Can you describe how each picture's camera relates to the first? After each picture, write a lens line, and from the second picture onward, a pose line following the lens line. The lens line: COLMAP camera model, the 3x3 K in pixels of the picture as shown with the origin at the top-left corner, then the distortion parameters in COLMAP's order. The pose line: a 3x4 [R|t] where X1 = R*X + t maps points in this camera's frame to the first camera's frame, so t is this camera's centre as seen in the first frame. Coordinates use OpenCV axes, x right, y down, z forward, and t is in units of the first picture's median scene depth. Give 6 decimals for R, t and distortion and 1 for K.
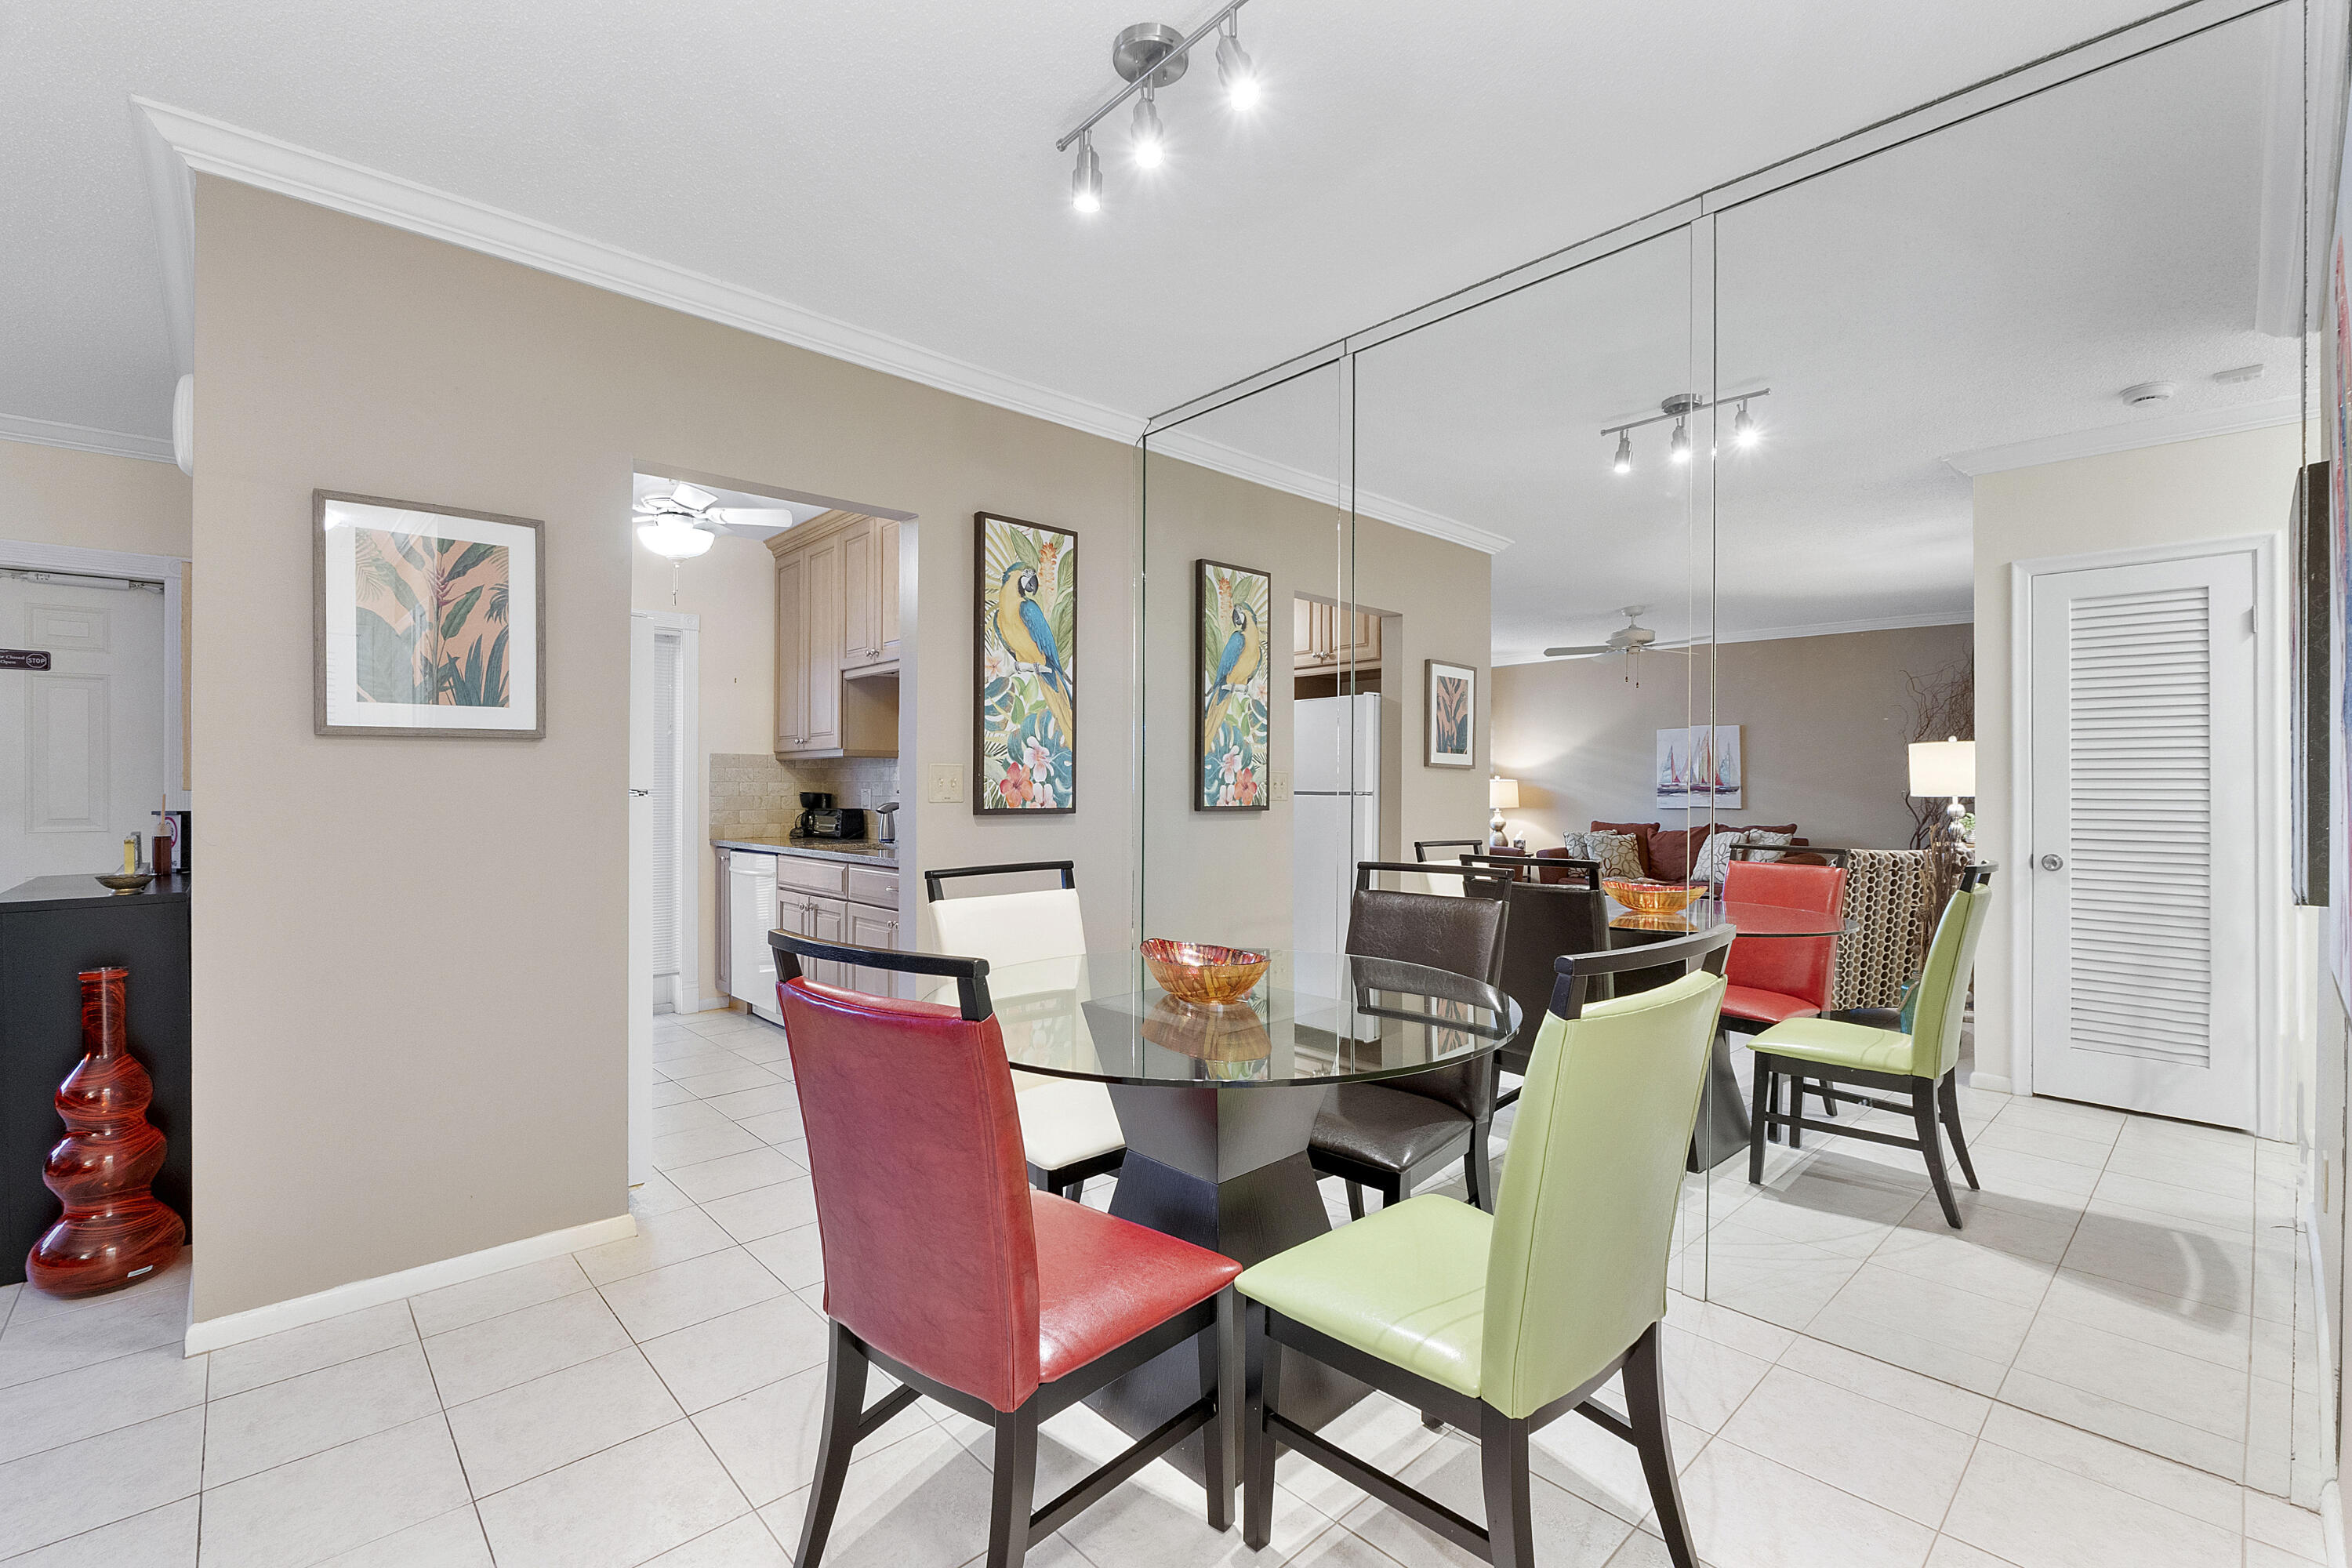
lens RADIAL K [[1004.1, 0, 1181.6], [0, 1004.1, 785.4], [0, 0, 1]] dist [-0.004890, -0.000069]
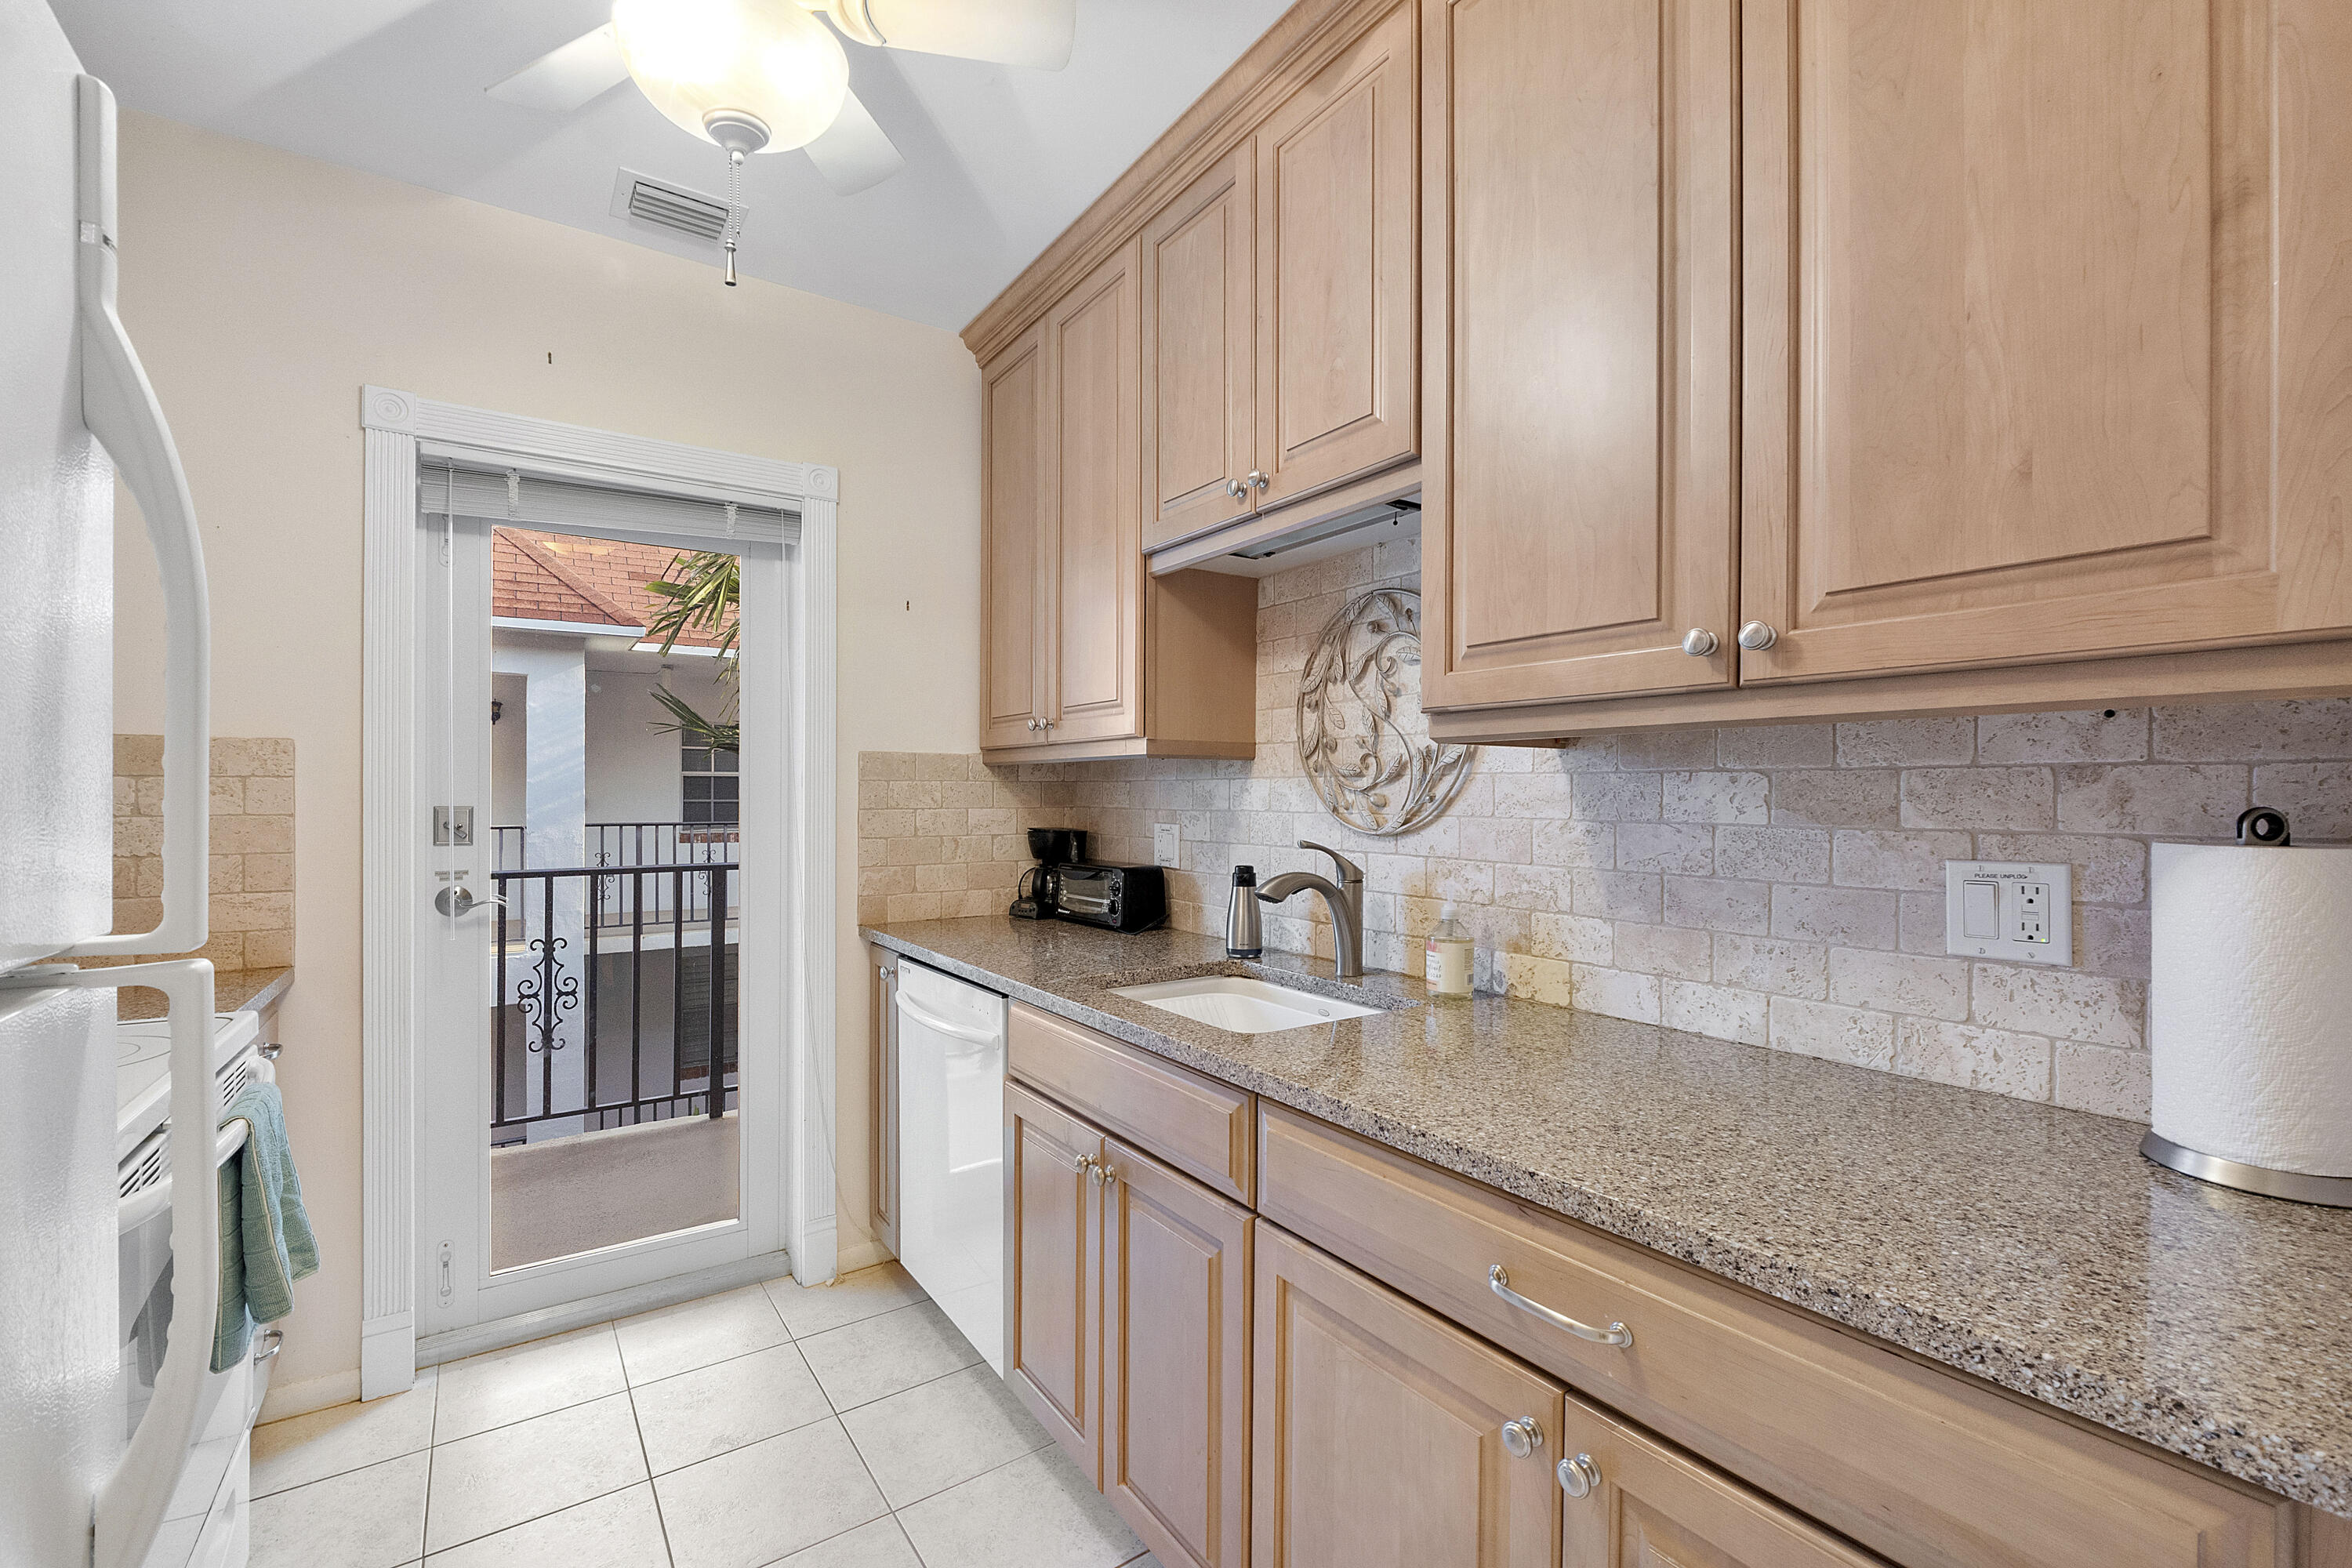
lens RADIAL K [[993.4, 0, 1168.4], [0, 993.4, 793.2], [0, 0, 1]] dist [-0.007459, 0.000054]
pose [[0.987489, 0.002355, -0.157669, -0.242638], [-0.002020, 0.999995, 0.002289, -0.012758], [0.157674, -0.001941, 0.987489, 0.541391]]
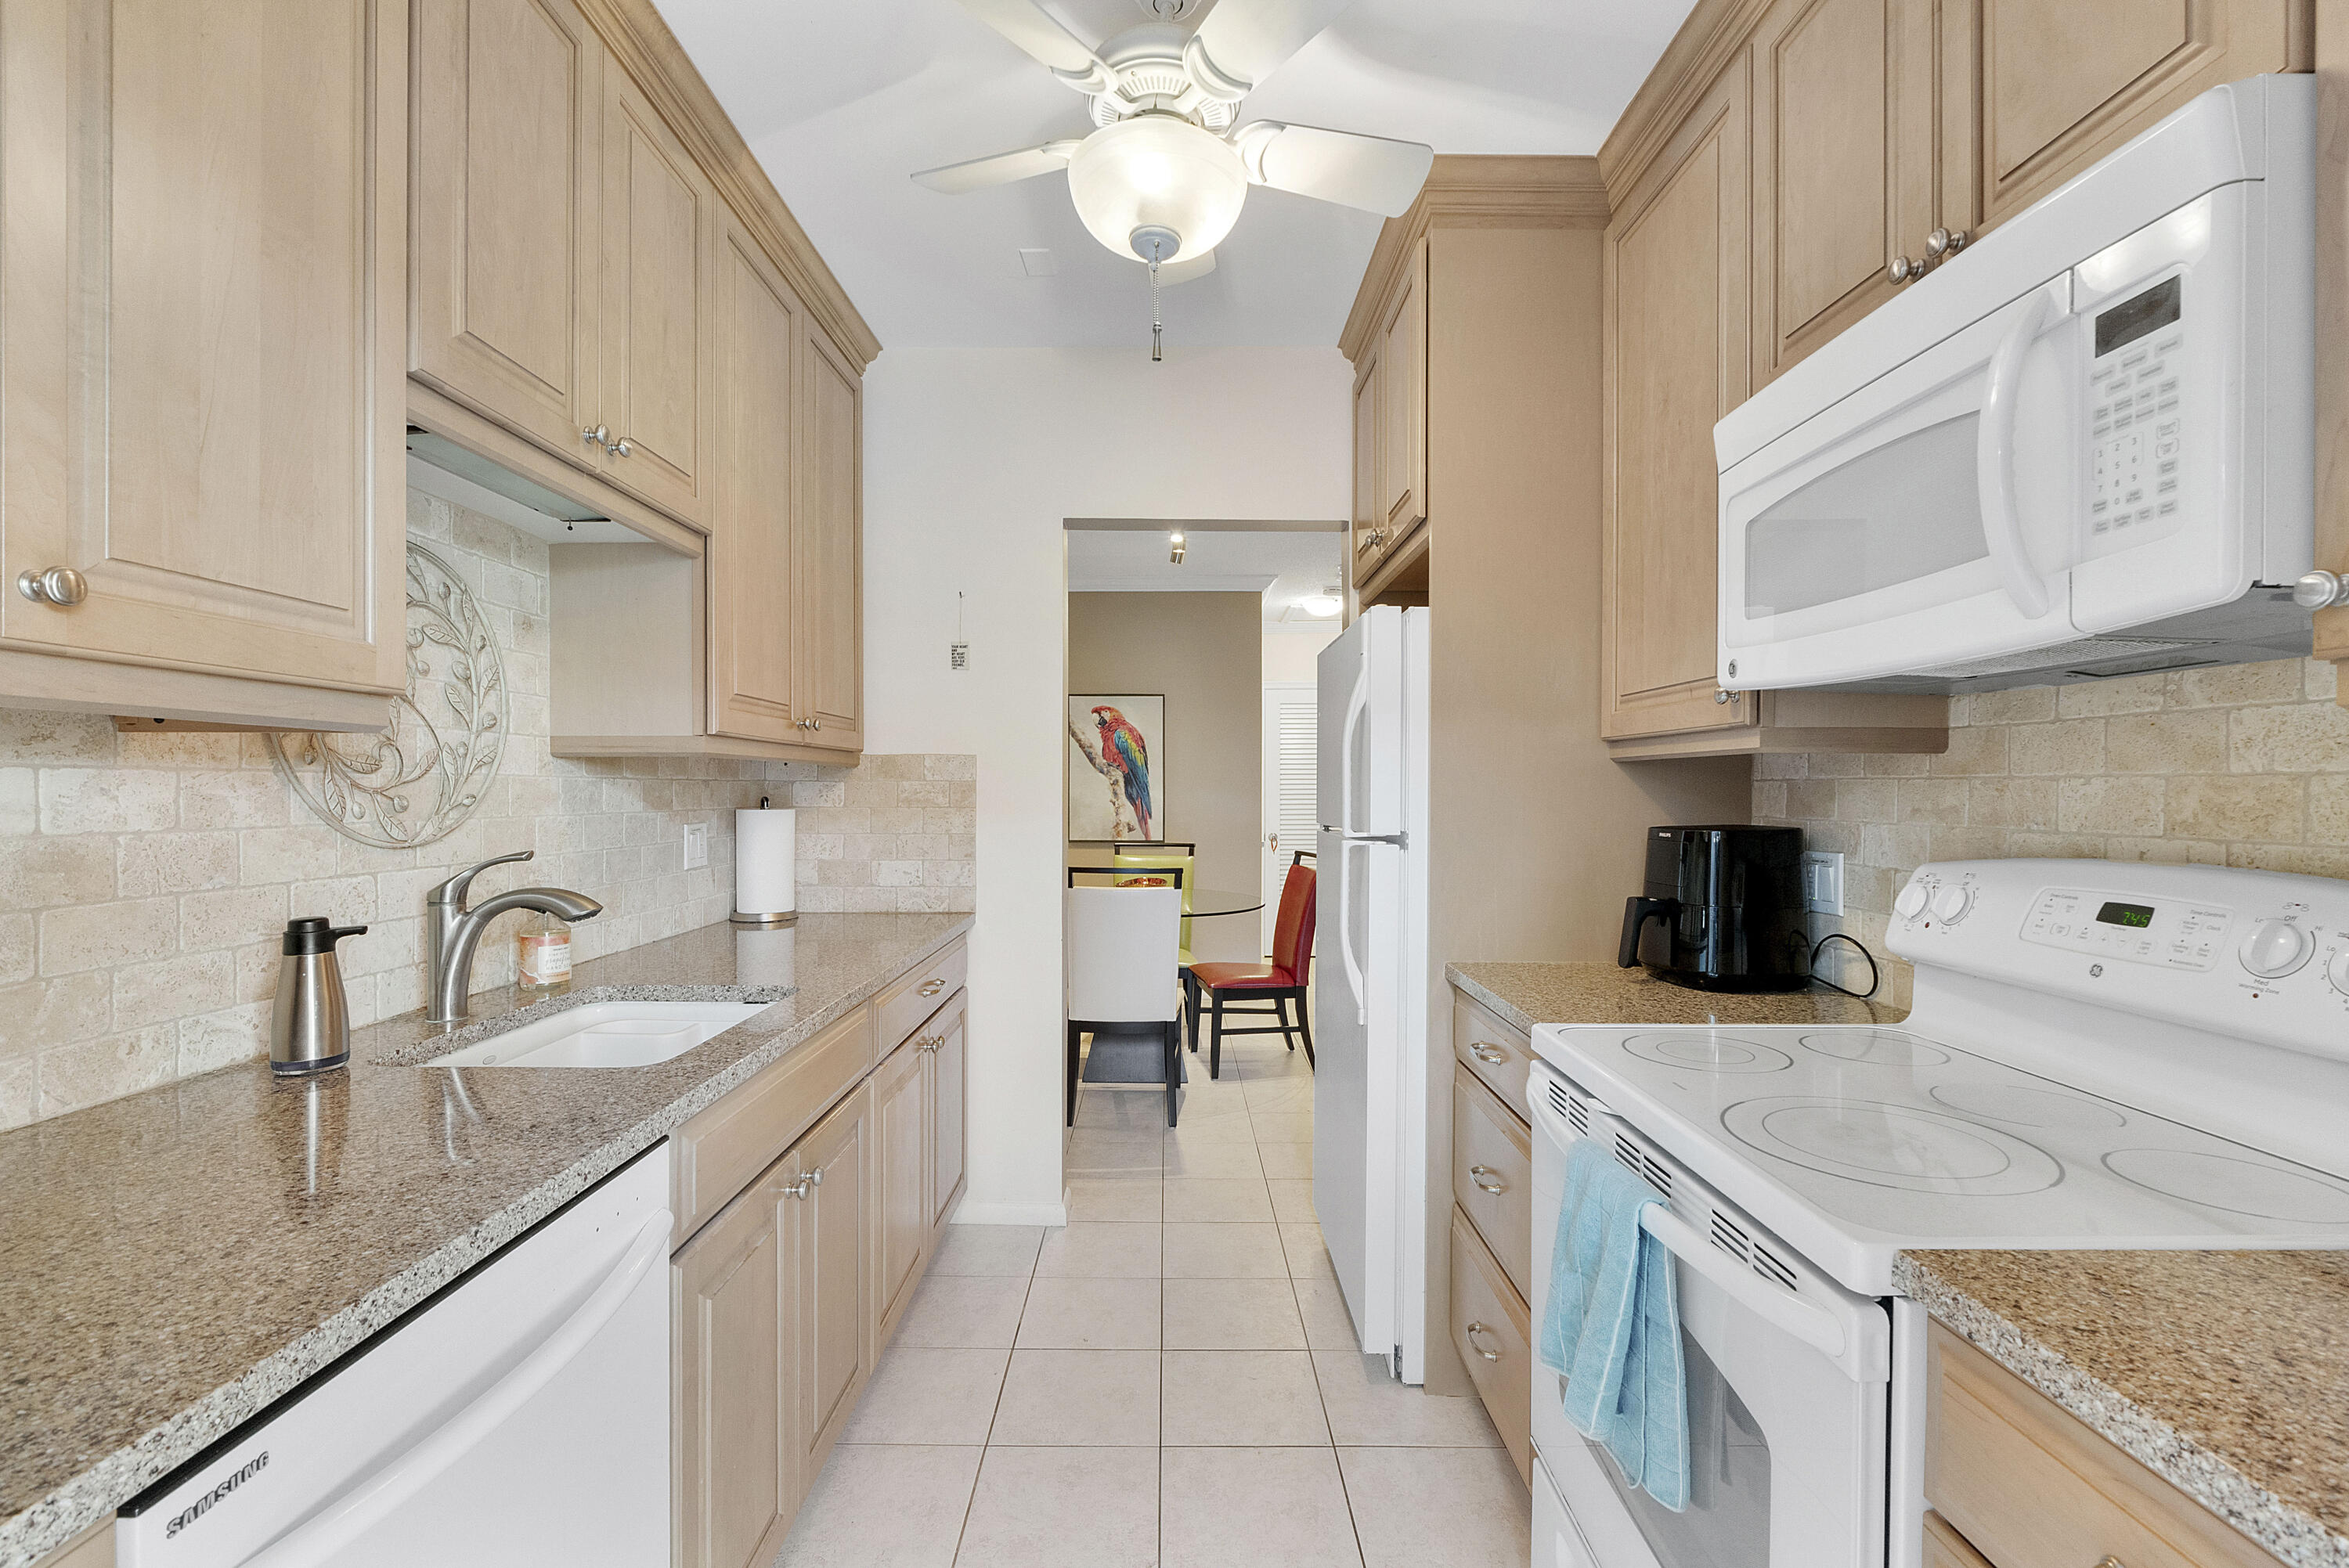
lens RADIAL K [[992.0, 0, 1166.9], [0, 992.0, 793.2], [0, 0, 1]] dist [-0.007459, 0.000054]
pose [[-0.731748, -0.003406, 0.681566, -0.576115], [-0.002154, 0.999994, 0.002684, -0.013762], [-0.681572, 0.000496, -0.731751, 0.961277]]
